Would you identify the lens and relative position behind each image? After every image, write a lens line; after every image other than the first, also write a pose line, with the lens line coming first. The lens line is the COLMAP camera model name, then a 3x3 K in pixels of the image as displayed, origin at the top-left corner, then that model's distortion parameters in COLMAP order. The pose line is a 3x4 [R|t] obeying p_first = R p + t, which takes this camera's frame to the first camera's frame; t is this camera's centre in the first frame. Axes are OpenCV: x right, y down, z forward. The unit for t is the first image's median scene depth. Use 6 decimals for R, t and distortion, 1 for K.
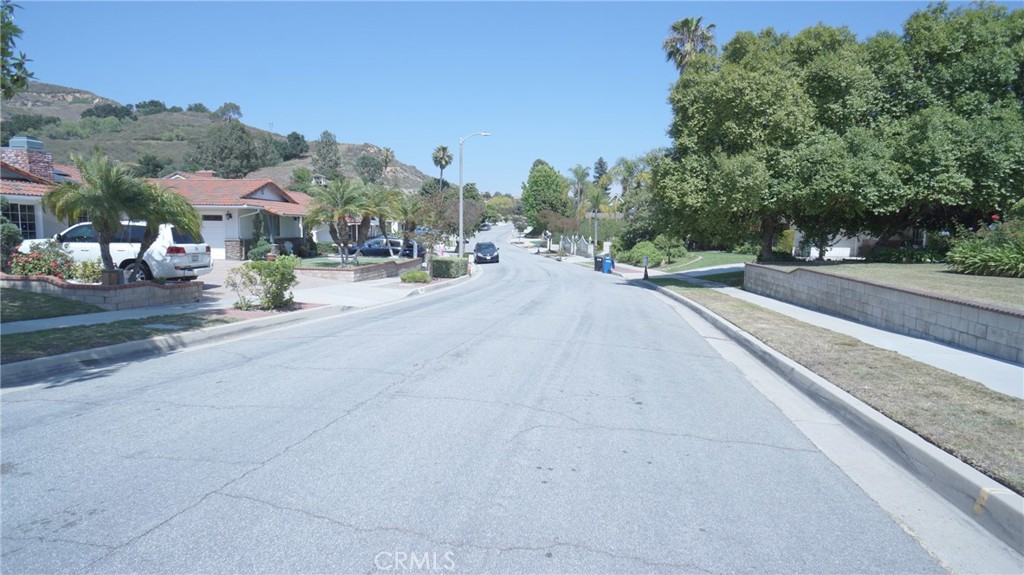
lens RADIAL K [[539.0, 0, 506.4], [0, 539.0, 283.2], [0, 0, 1]] dist [-0.044328, 0.020694]
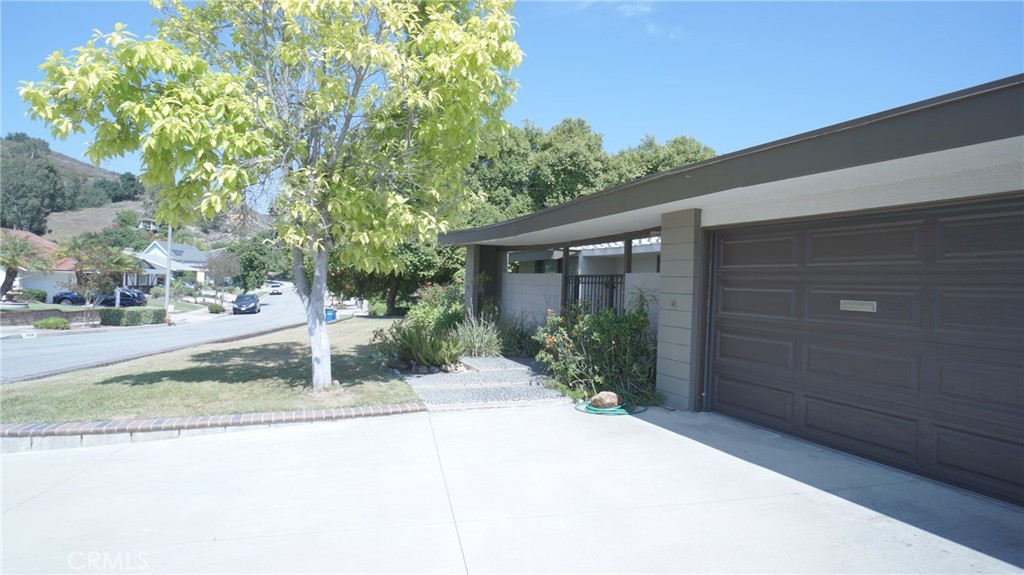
lens RADIAL K [[539.0, 0, 506.4], [0, 539.0, 283.2], [0, 0, 1]] dist [-0.044328, 0.020694]
pose [[0.976584, 0.023950, 0.213799, 0.093071], [-0.002702, 0.995071, -0.099128, 0.001909], [-0.215120, 0.096229, 0.971835, -0.046193]]
